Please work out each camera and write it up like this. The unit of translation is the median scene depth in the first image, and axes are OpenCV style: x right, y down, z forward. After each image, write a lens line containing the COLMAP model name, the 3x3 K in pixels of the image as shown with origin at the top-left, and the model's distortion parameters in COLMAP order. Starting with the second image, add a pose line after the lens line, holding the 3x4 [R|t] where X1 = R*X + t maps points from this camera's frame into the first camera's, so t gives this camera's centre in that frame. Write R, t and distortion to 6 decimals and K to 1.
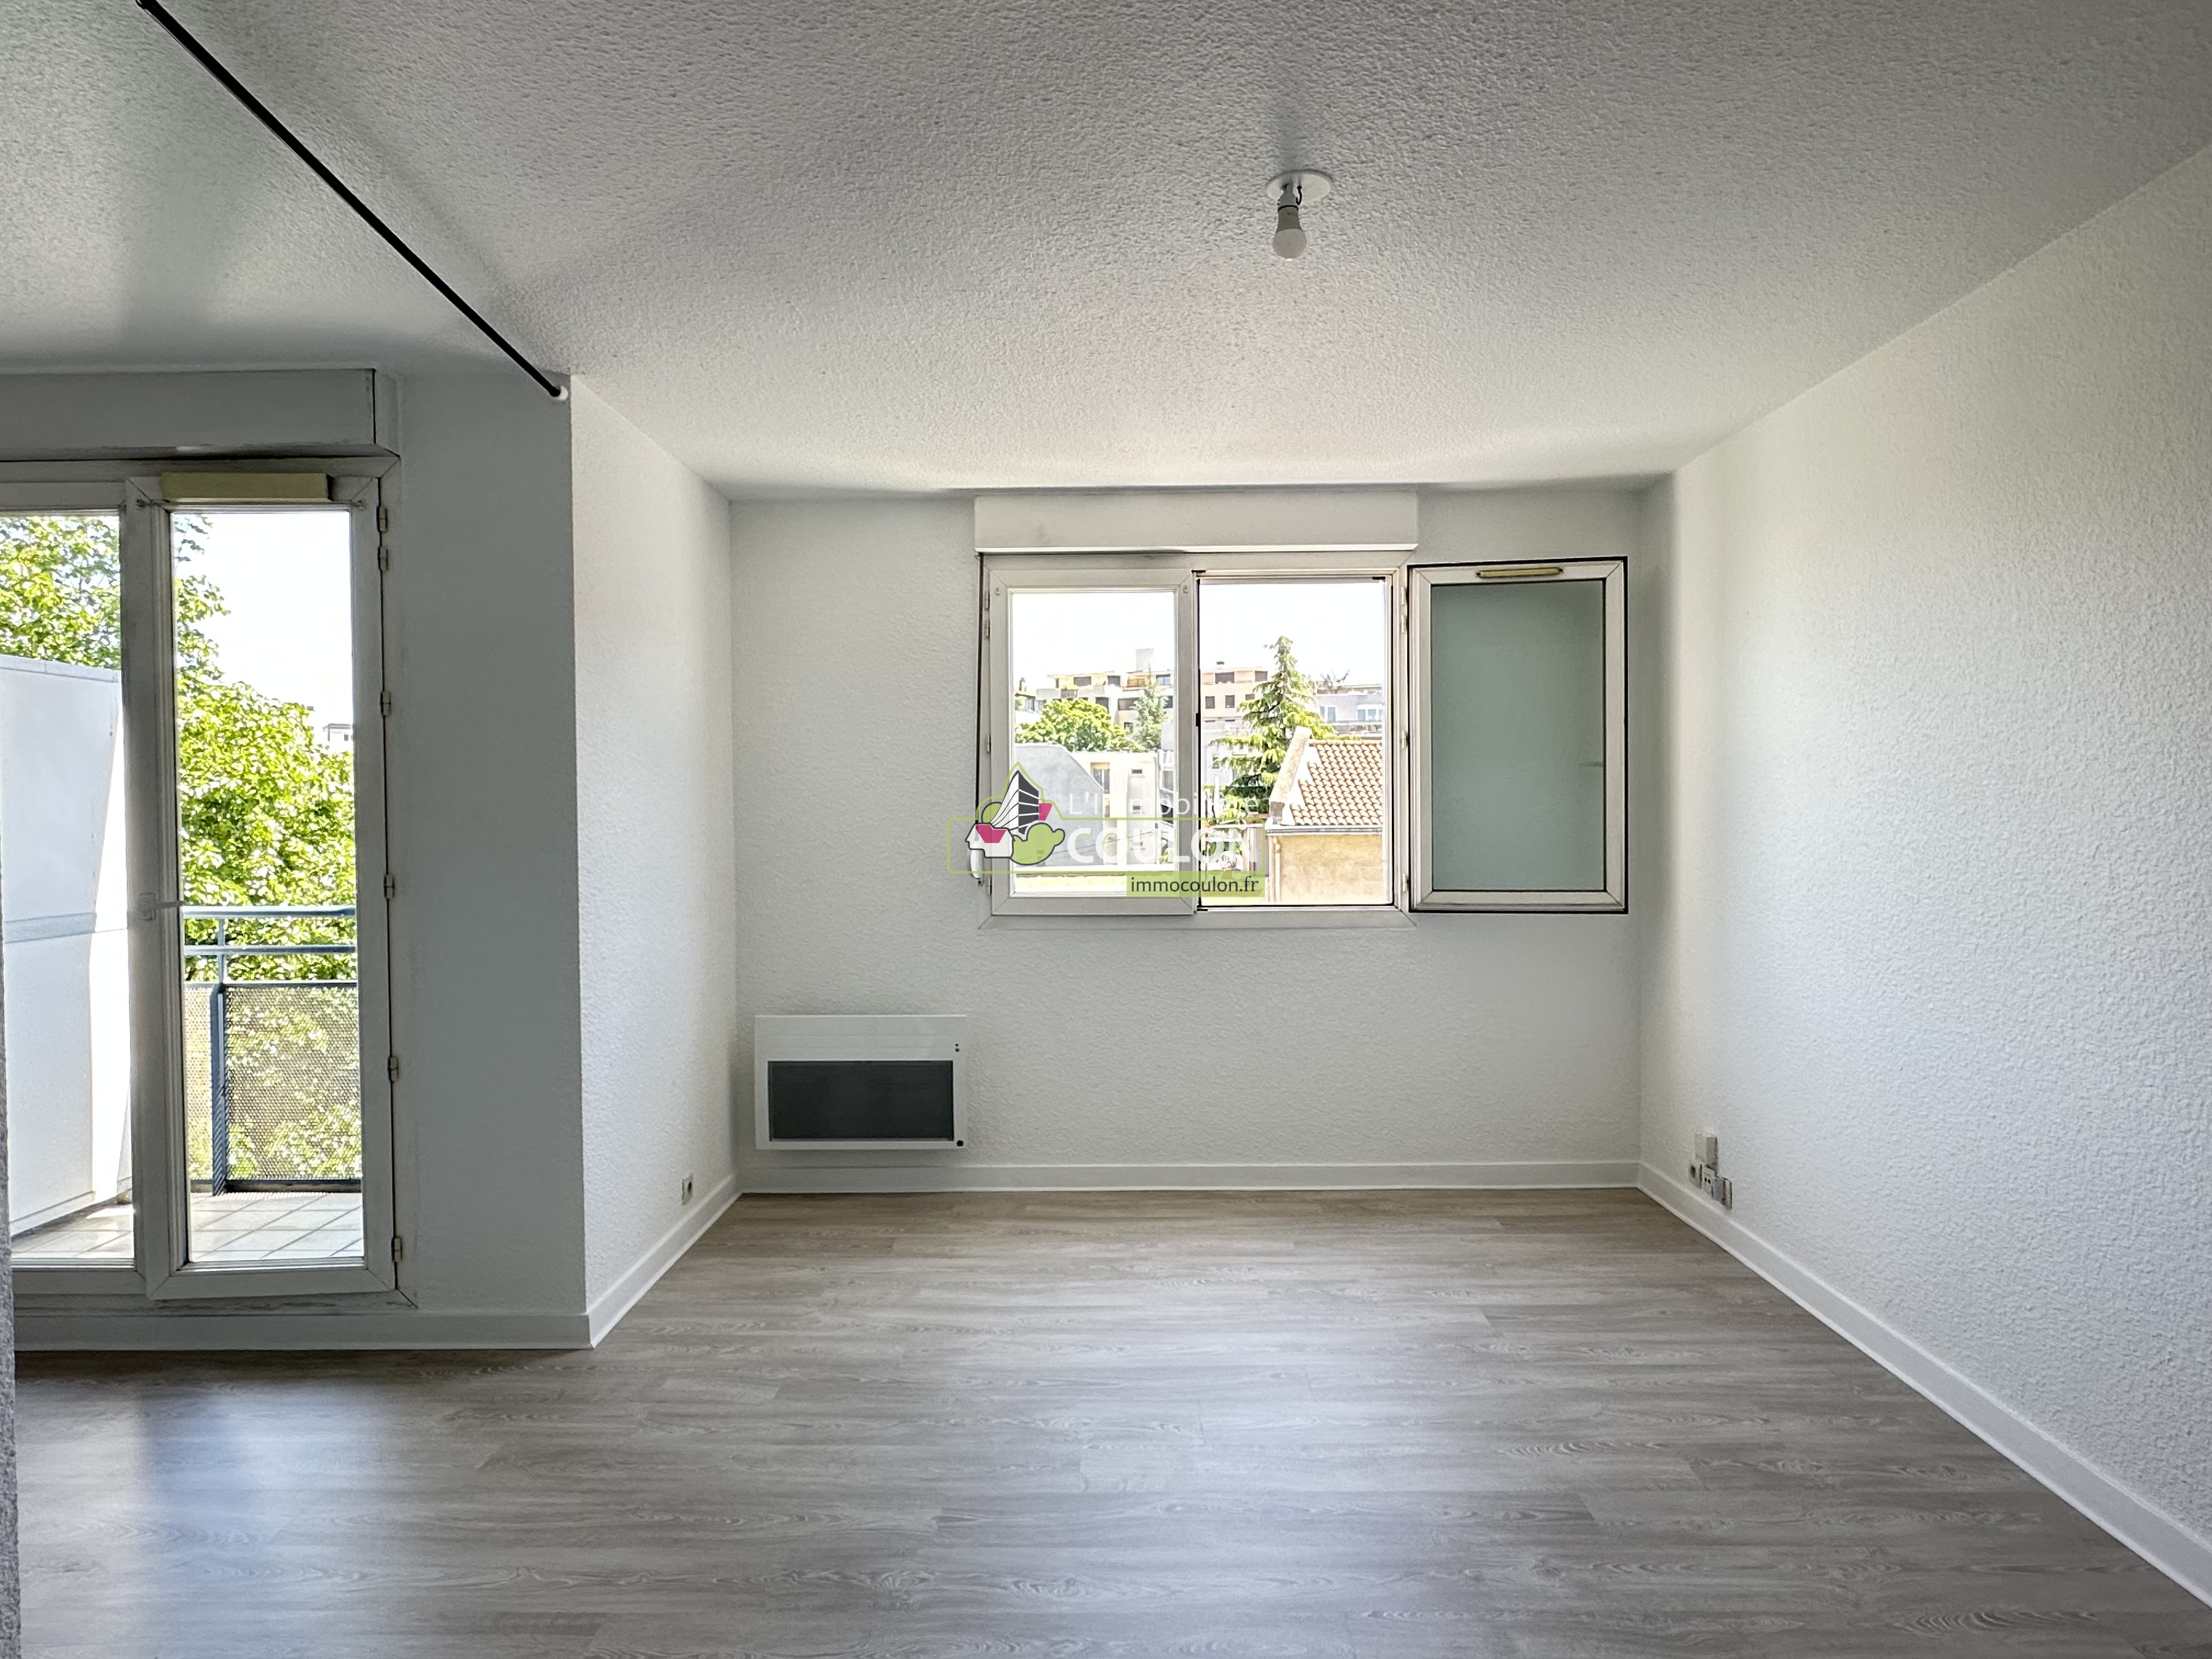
lens RADIAL K [[1259.5, 0, 1109.0], [0, 1259.5, 849.7], [0, 0, 1]] dist [0.000790, 0.000165]
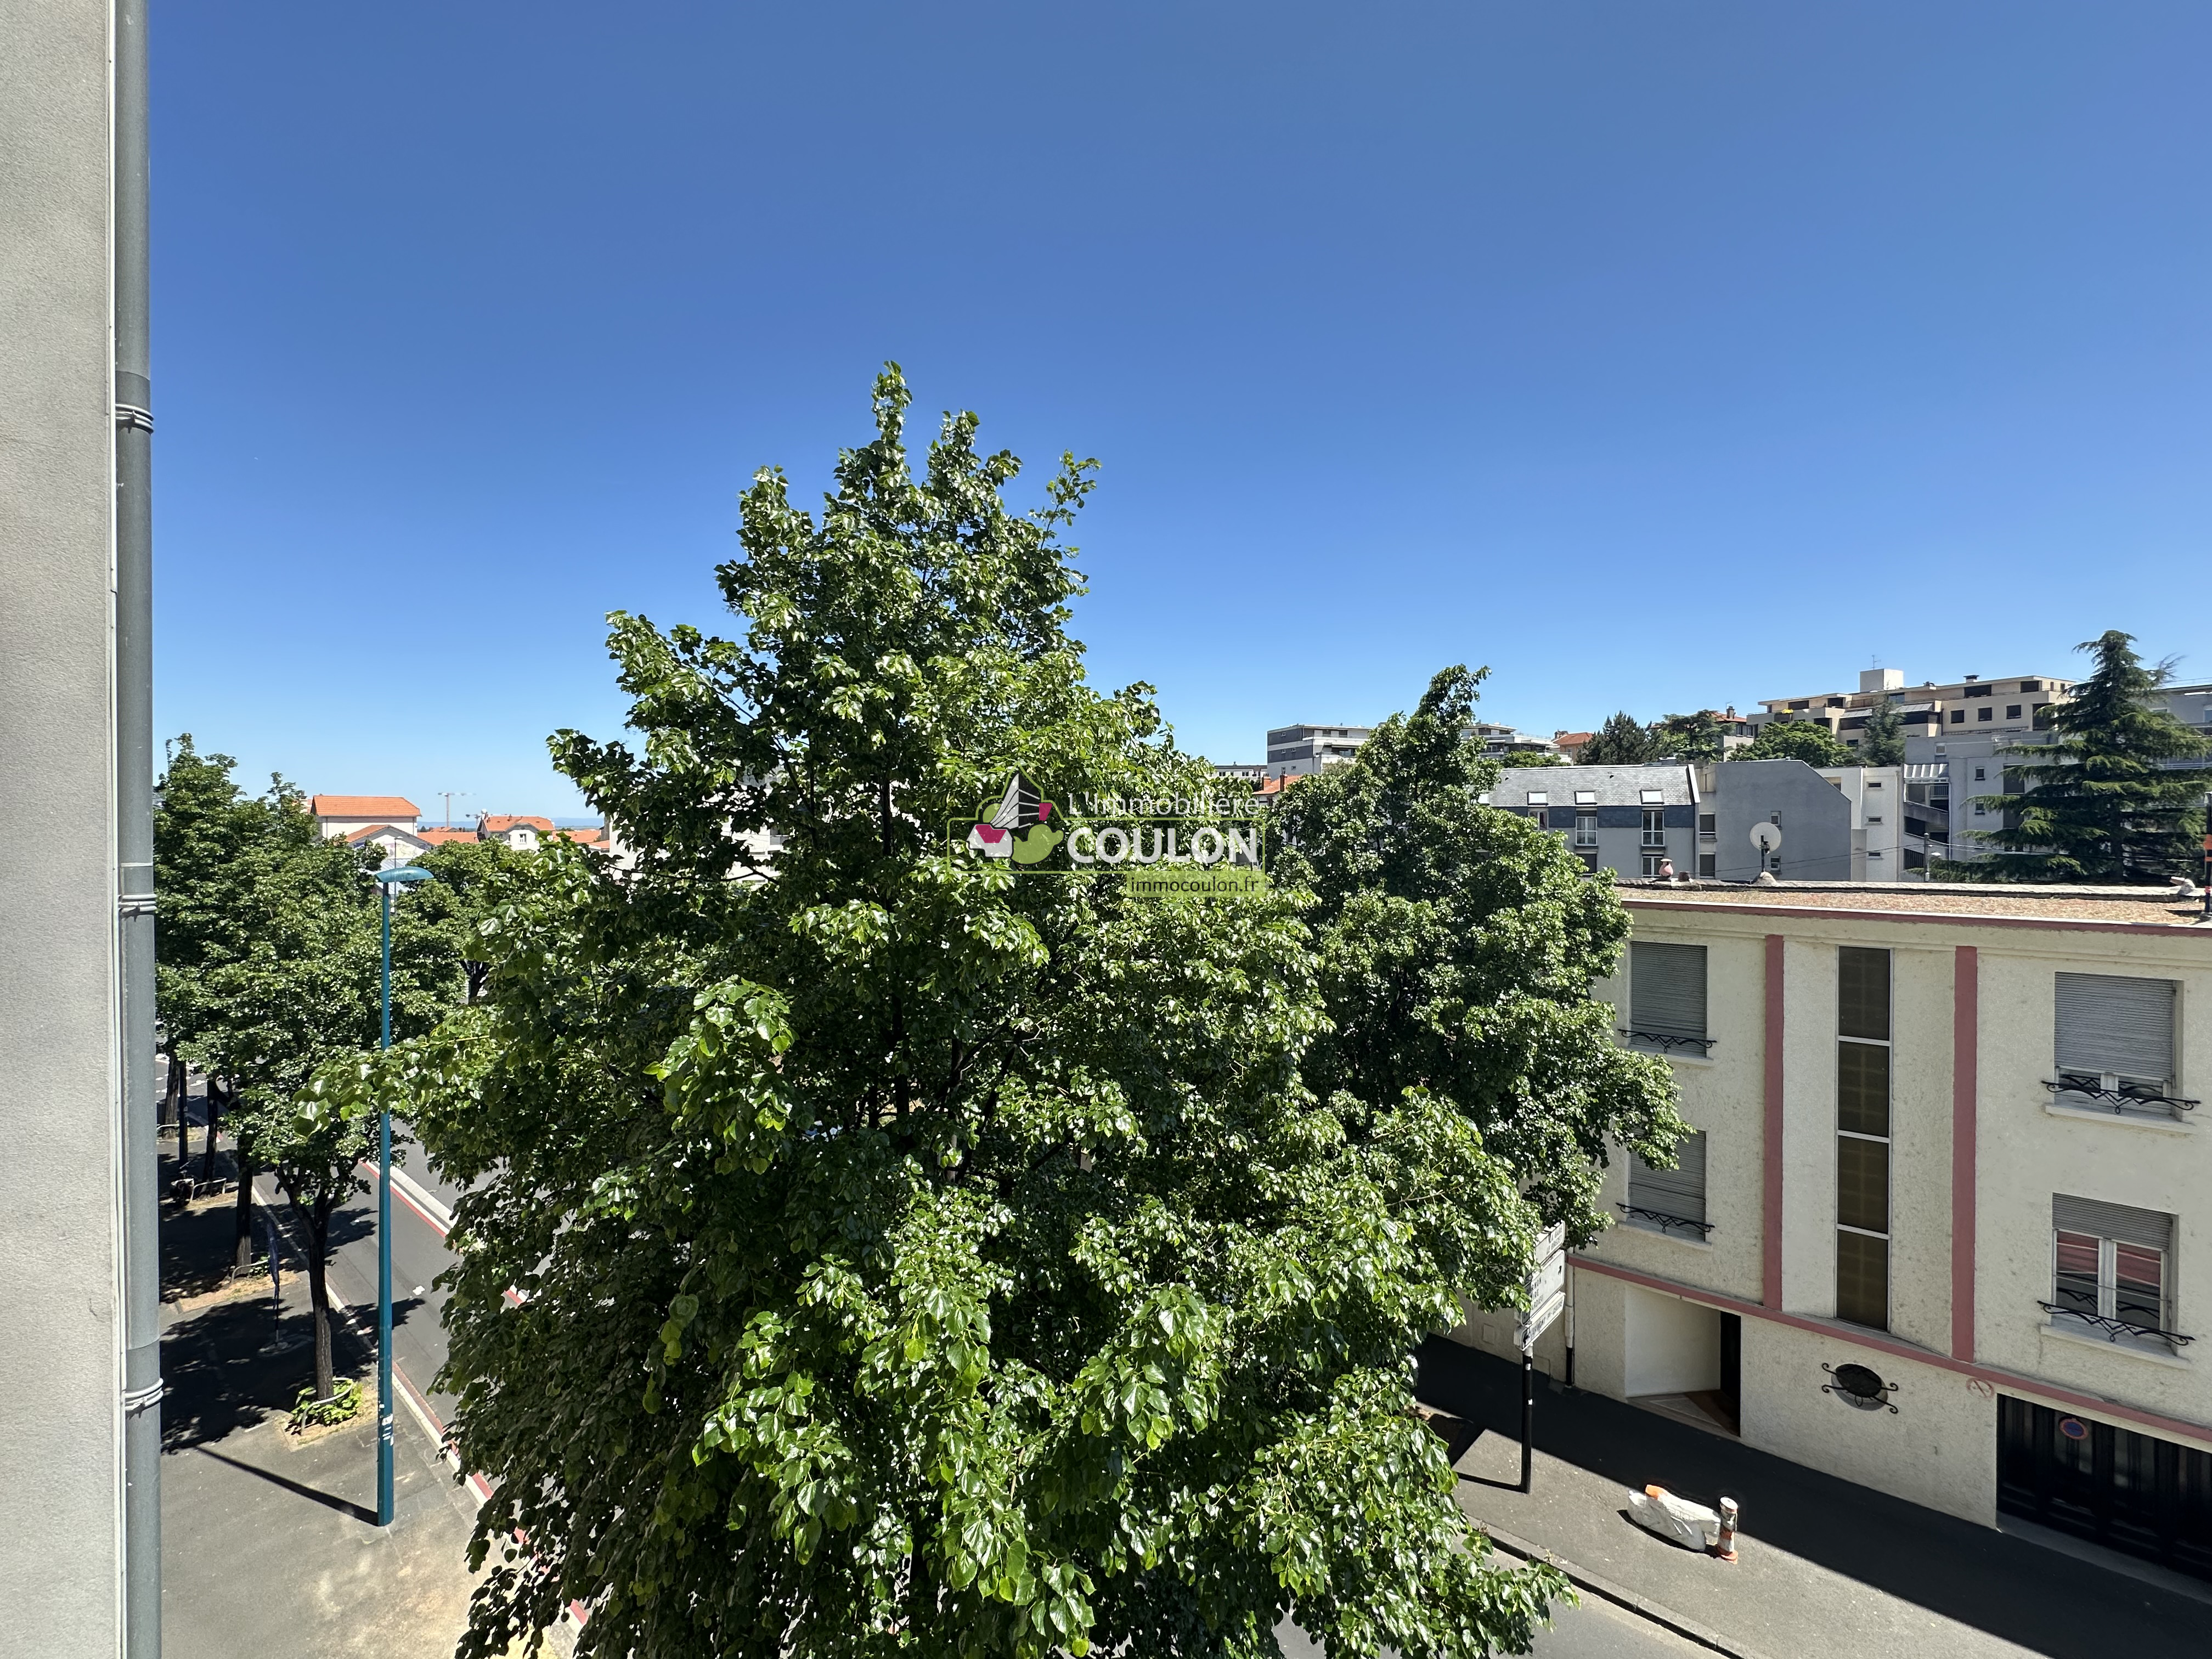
lens RADIAL K [[880.6, 0, 1102.3], [0, 880.6, 838.2], [0, 0, 1]] dist [-0.002288, 0.000268]
pose [[0.778723, 0.016663, -0.627146, -0.159004], [-0.024010, 0.999706, -0.003252, -0.007086], [0.626908, 0.017590, 0.778895, 0.291489]]
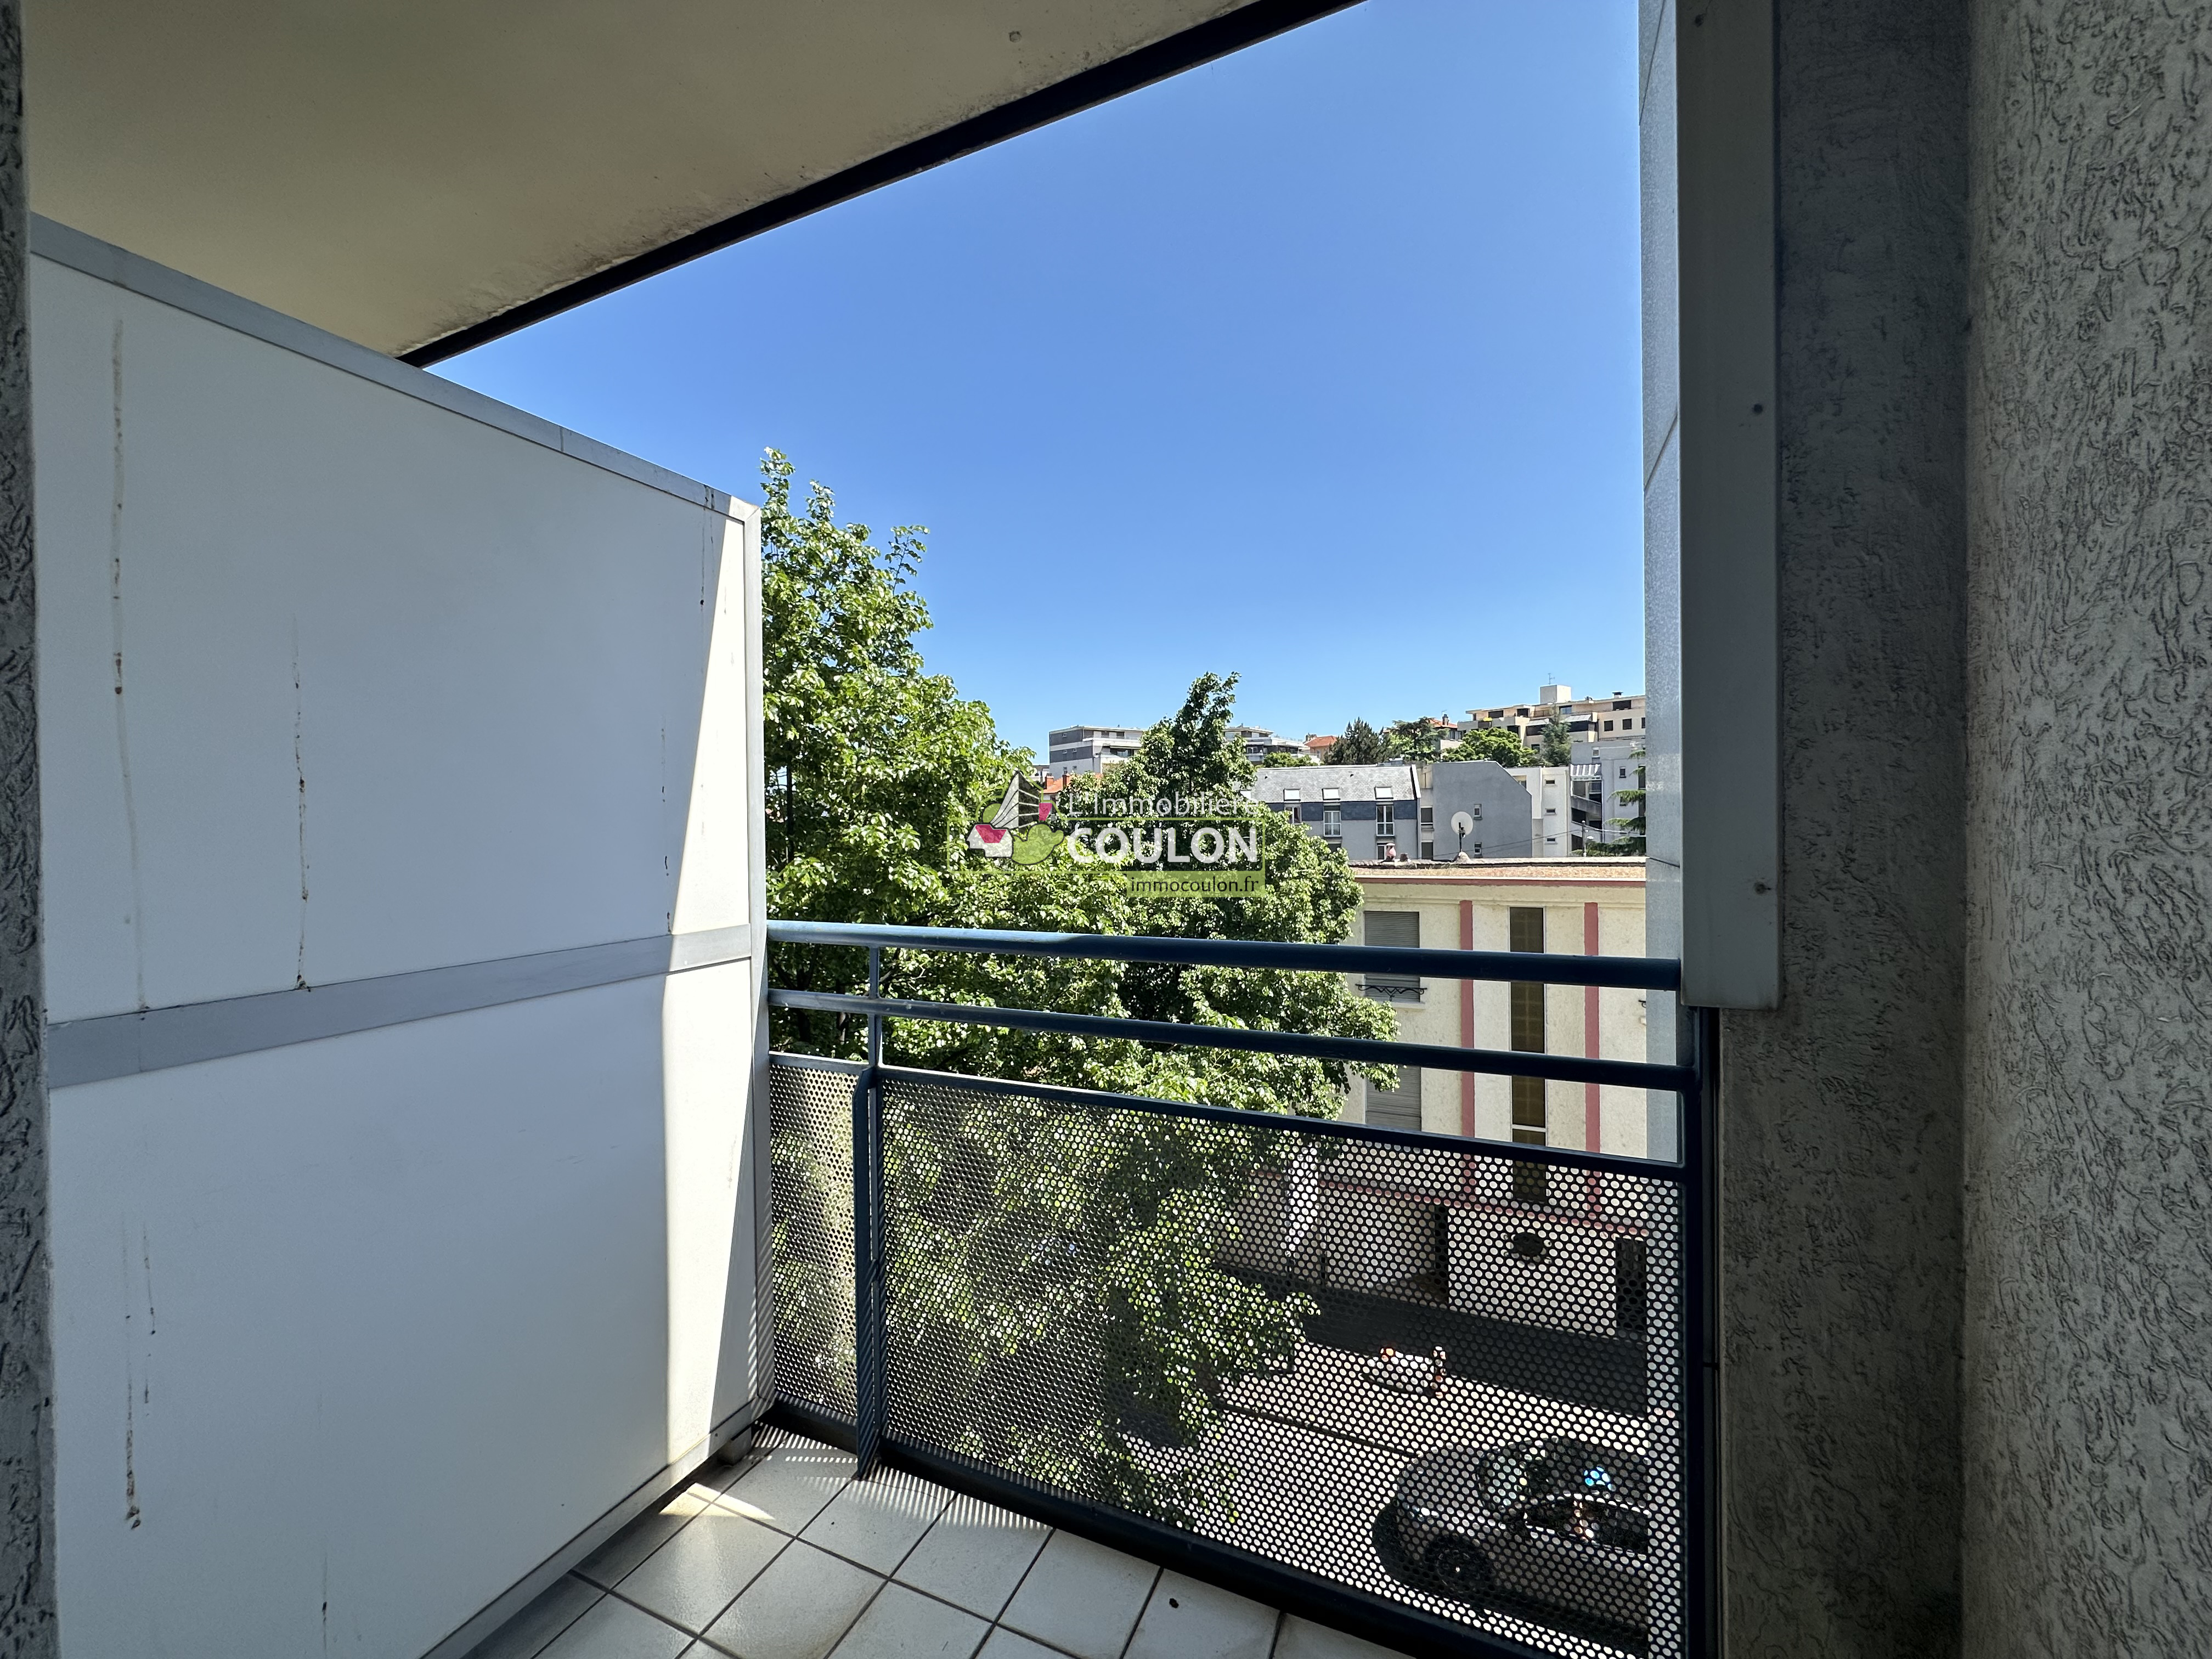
lens RADIAL K [[880.6, 0, 1102.1], [0, 880.6, 831.8], [0, 0, 1]] dist [-0.002288, 0.000268]
pose [[0.907883, -0.002772, -0.419215, -0.134462], [-0.003405, 0.999896, -0.013986, 0.003686], [0.419210, 0.014126, 0.907779, 0.204154]]
